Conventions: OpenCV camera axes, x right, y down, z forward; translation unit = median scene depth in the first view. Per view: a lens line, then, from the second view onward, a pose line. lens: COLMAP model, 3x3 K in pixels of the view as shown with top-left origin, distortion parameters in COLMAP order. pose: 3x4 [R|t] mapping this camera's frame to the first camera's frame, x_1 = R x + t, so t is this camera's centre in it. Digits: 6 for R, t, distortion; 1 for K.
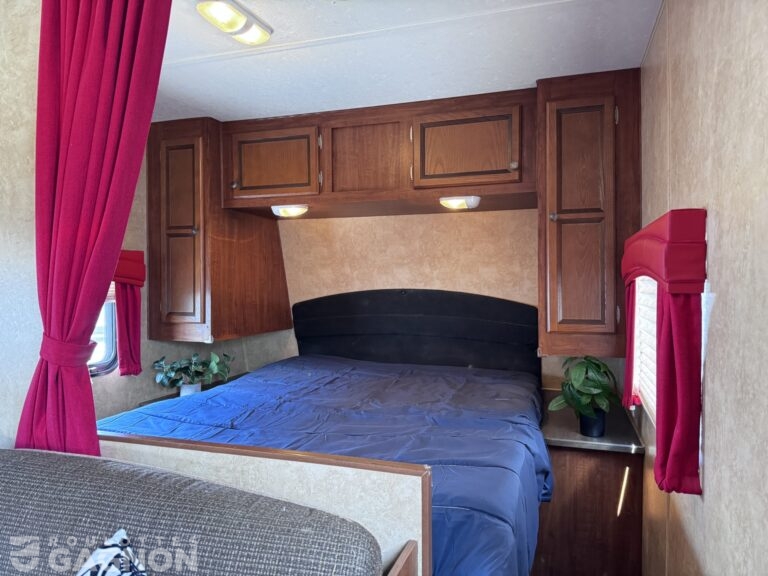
lens RADIAL K [[538.4, 0, 383.5], [0, 538.4, 292.5], [0, 0, 1]] dist [0.125885, -0.197318]
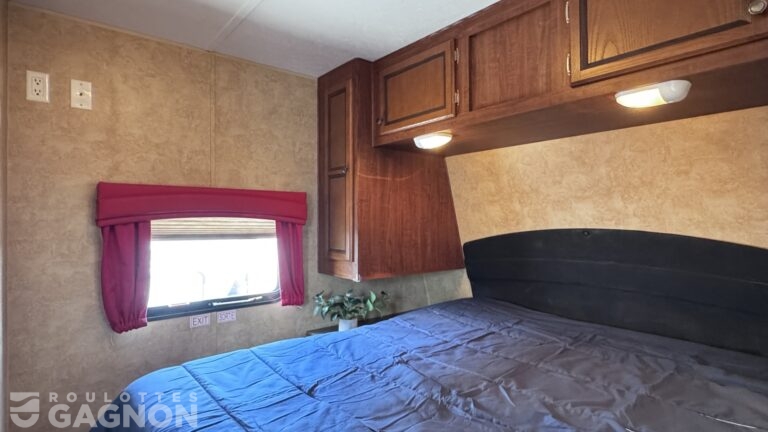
lens RADIAL K [[405.1, 0, 379.8], [0, 405.1, 216.5], [0, 0, 1]] dist [-0.003046, 0.000038]
pose [[0.850008, -0.006704, -0.526728, 0.107952], [-0.009092, 0.999583, -0.027395, -0.006258], [0.526692, 0.028075, 0.849592, 0.384237]]
